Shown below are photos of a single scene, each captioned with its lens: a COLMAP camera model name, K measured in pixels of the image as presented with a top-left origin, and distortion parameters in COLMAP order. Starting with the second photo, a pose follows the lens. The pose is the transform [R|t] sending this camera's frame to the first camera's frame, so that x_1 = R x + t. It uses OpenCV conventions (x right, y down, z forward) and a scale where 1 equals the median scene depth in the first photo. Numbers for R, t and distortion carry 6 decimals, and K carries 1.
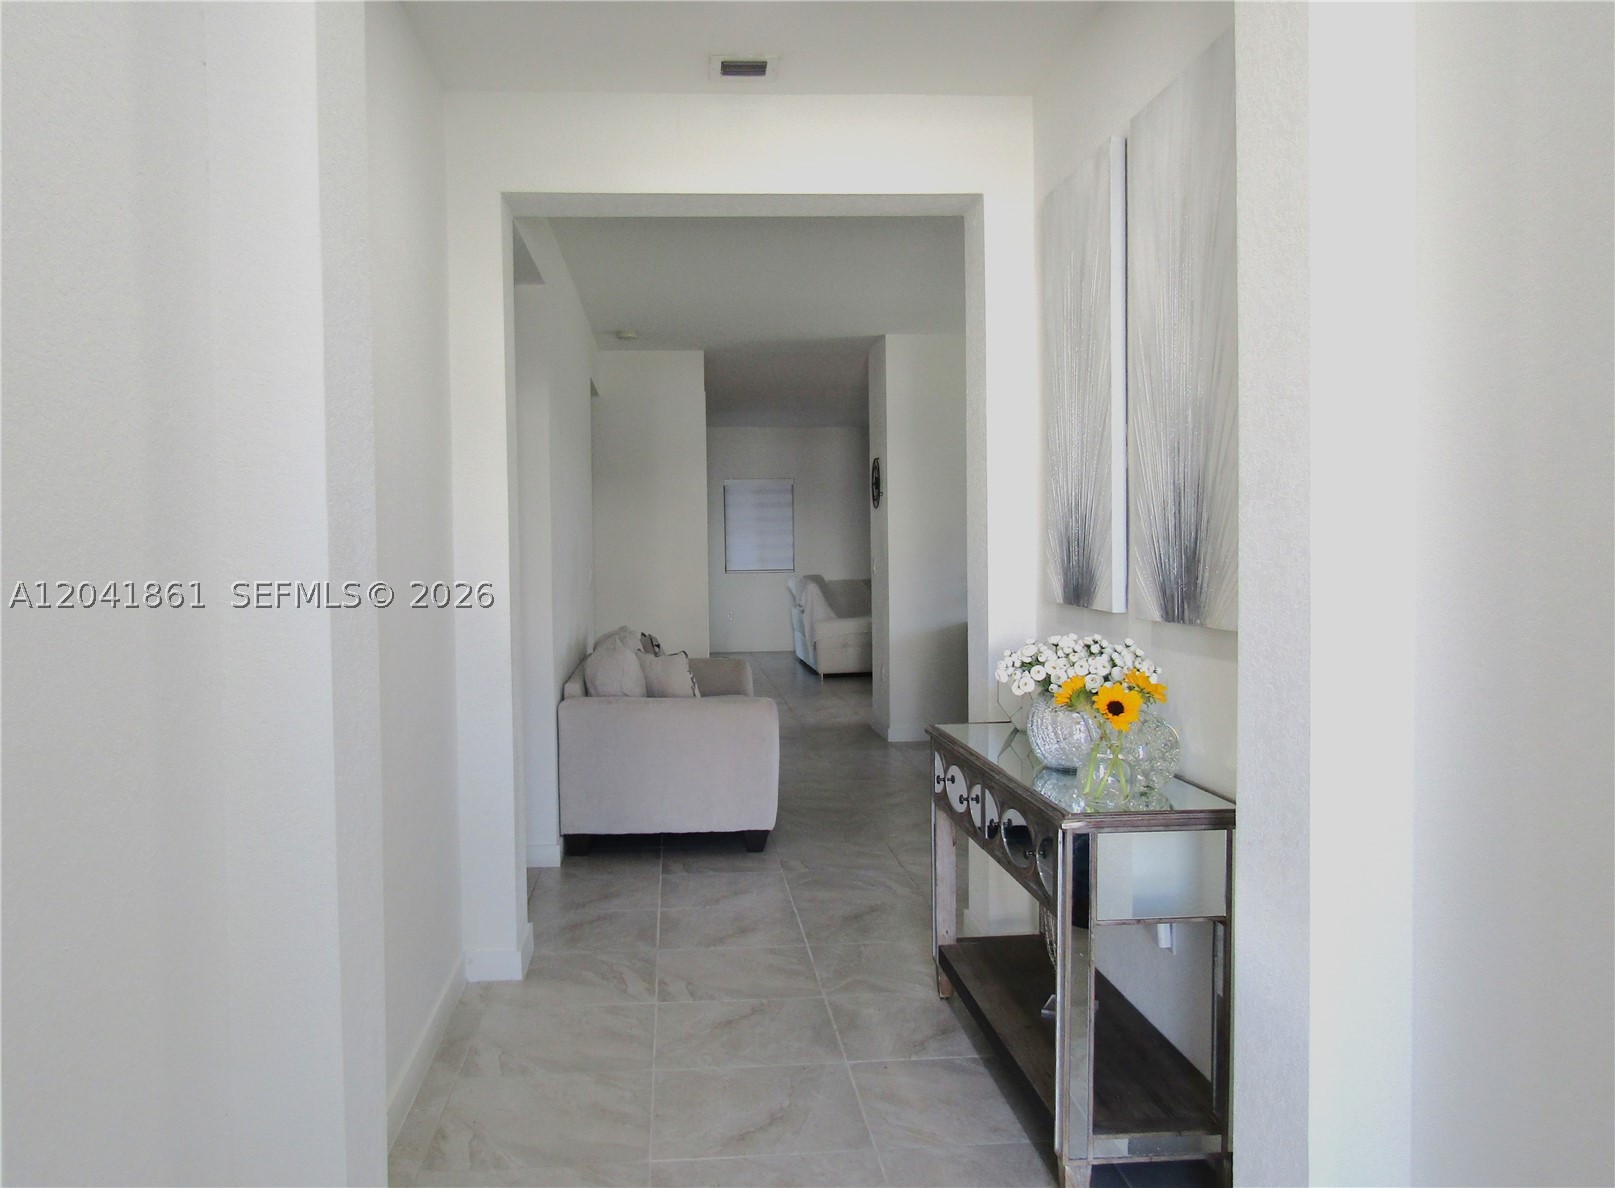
lens RADIAL K [[1195.5, 0, 807.5], [0, 1195.5, 594.0], [0, 0, 1]] dist [0.000473, 0.000088]
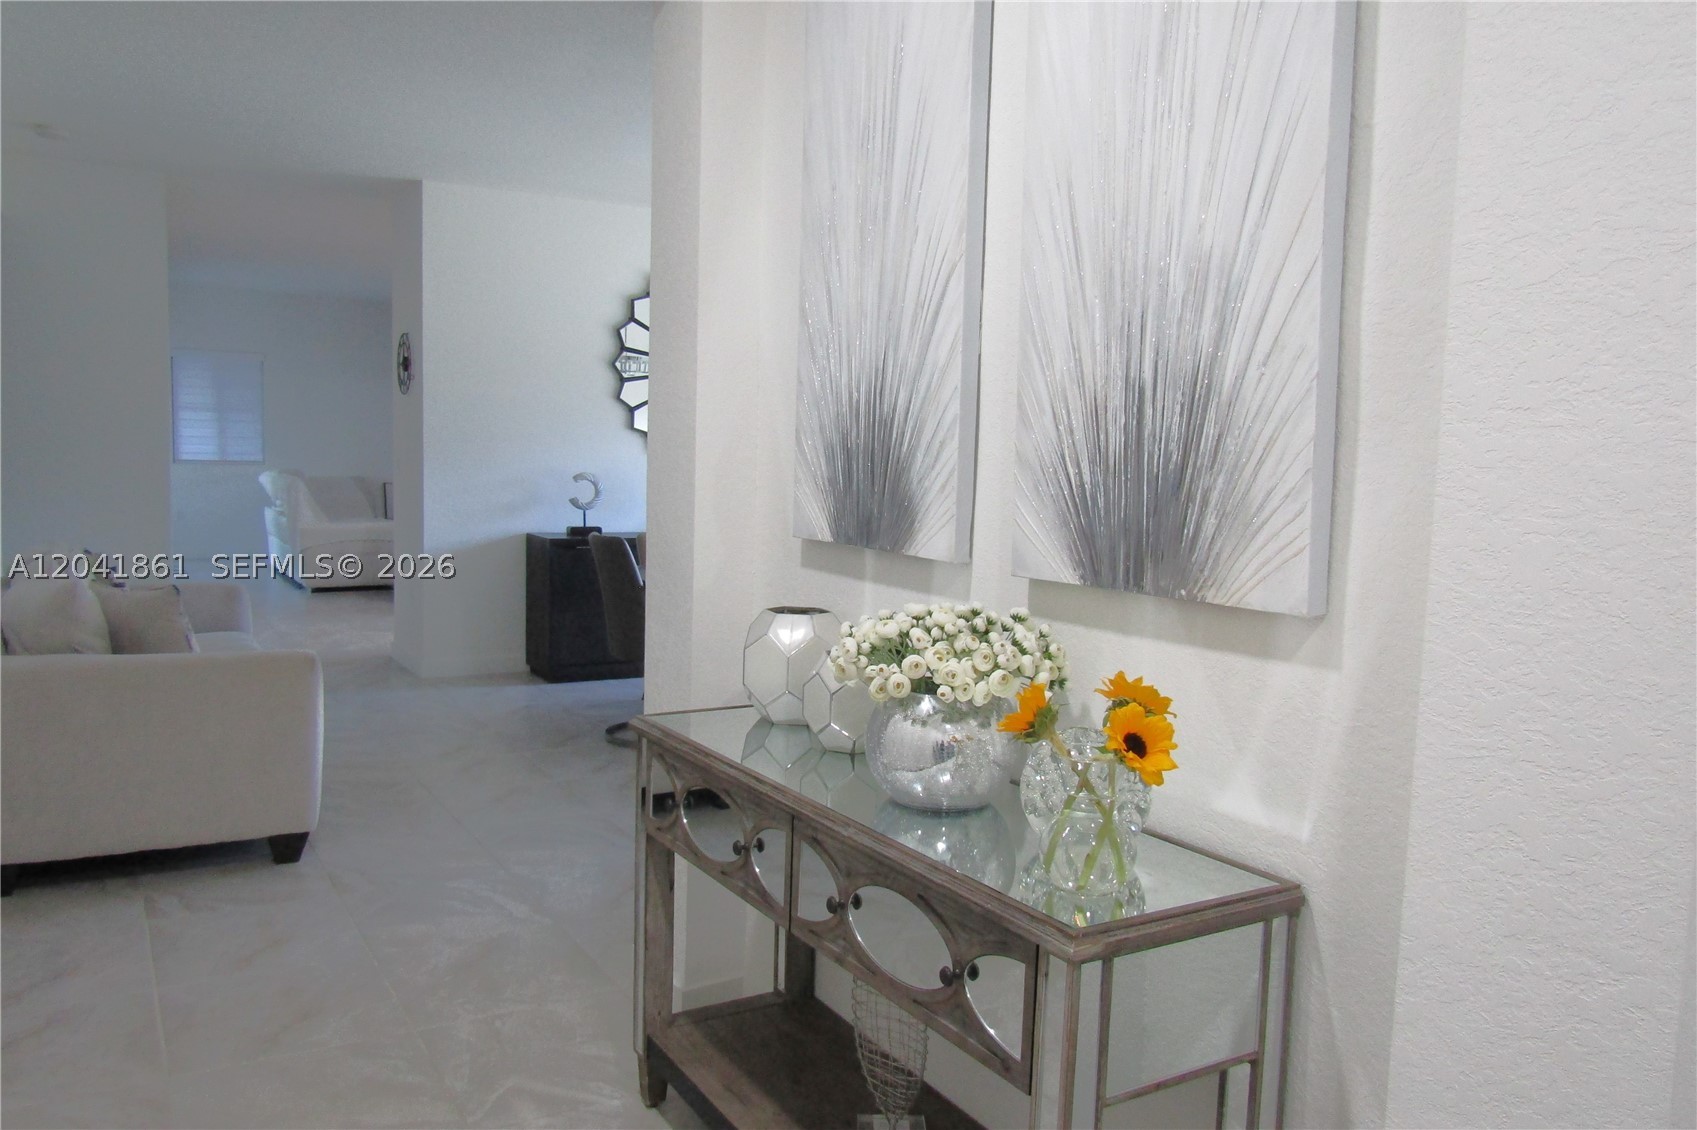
lens RADIAL K [[1231.2, 0, 848.5], [0, 1231.2, 565.0], [0, 0, 1]] dist [-0.009202, -0.004911]
pose [[0.905117, 0.000721, 0.425162, -0.105620], [-0.024580, 0.998415, 0.050636, -0.018104], [-0.424451, -0.056282, 0.903700, 0.397957]]
